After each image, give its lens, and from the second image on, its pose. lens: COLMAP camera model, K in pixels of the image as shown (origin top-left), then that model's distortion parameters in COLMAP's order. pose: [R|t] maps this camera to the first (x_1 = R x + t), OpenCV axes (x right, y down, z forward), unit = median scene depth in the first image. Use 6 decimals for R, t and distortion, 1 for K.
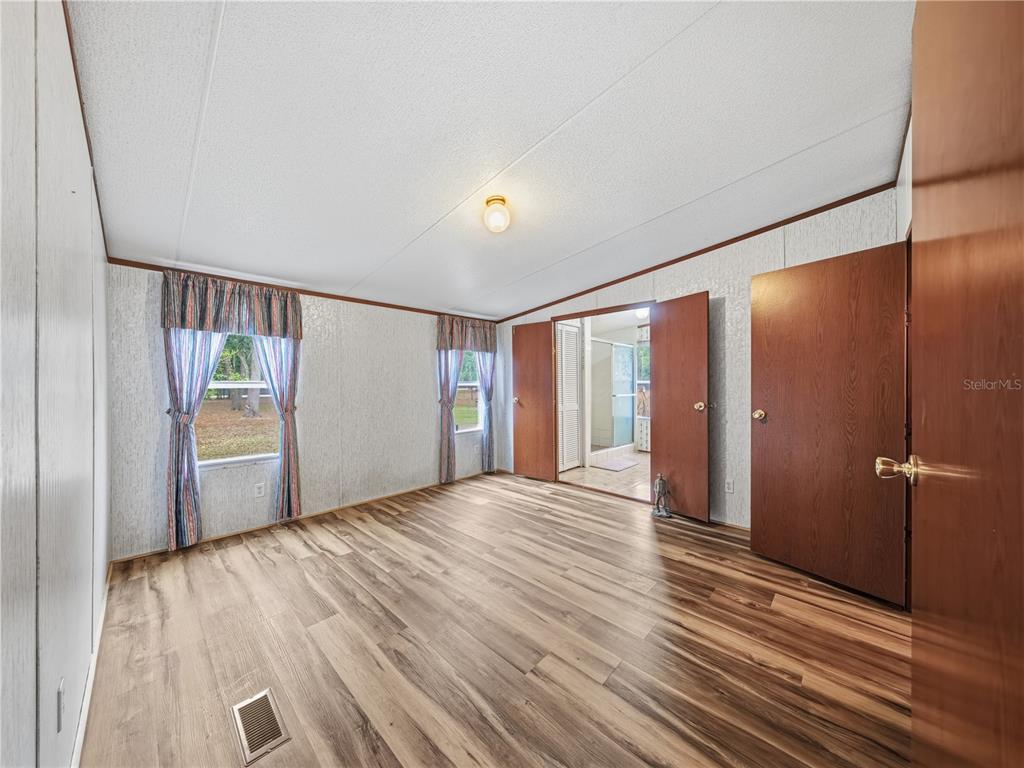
lens RADIAL K [[363.4, 0, 510.8], [0, 363.4, 384.3], [0, 0, 1]] dist [-0.001049, 0.000202]
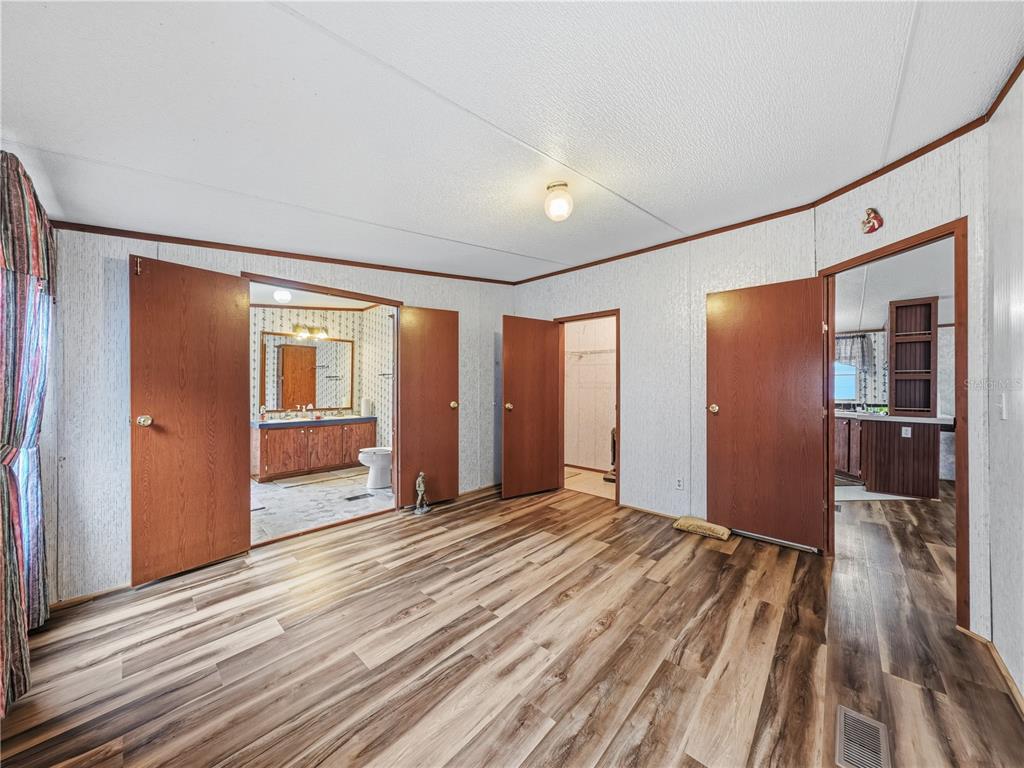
lens RADIAL K [[363.4, 0, 511.7], [0, 363.4, 385.4], [0, 0, 1]] dist [-0.001049, 0.000202]
pose [[-0.035885, 0.008201, 0.999322, -0.860090], [-0.000693, 0.999966, -0.008231, 0.005498], [-0.999356, -0.000988, -0.035878, 1.040892]]
